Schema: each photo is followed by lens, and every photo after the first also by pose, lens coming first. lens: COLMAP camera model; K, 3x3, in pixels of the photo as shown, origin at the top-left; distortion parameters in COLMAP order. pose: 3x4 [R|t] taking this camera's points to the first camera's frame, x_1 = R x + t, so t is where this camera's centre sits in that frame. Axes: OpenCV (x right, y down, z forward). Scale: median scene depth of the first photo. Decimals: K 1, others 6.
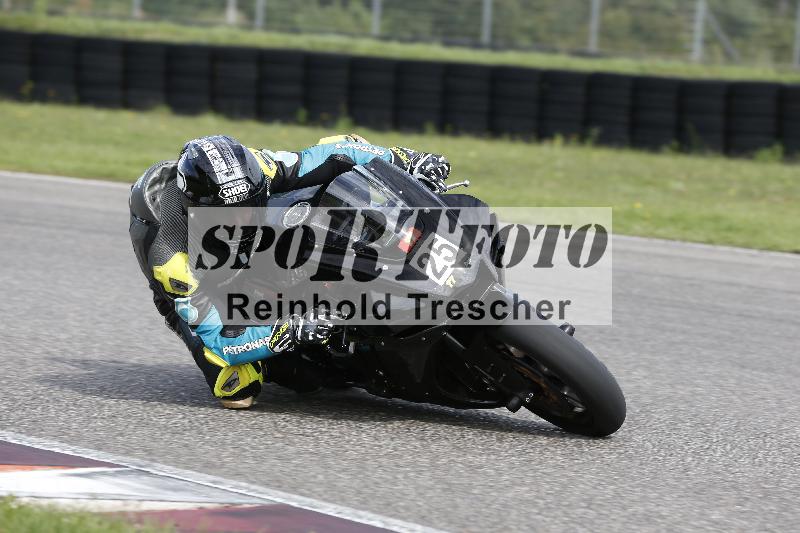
lens RADIAL K [[4834.8, 0, 399.6], [0, 4834.8, 266.7], [0, 0, 1]] dist [0.585527, 32.942205]
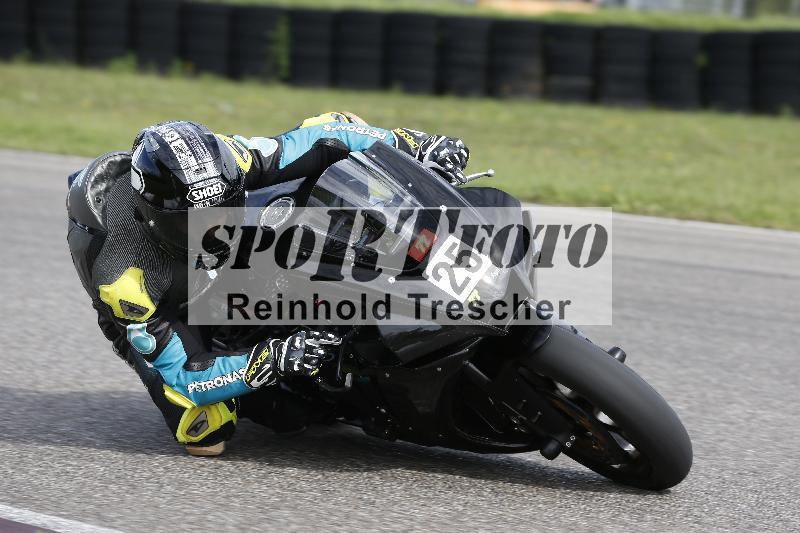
lens RADIAL K [[4834.8, 0, 399.6], [0, 4834.8, 266.7], [0, 0, 1]] dist [0.585527, 32.942205]
pose [[0.999769, -0.015316, 0.015096, -0.013363], [0.015192, 0.999850, 0.008311, -0.008600], [-0.015221, -0.008079, 0.999852, 0.203499]]
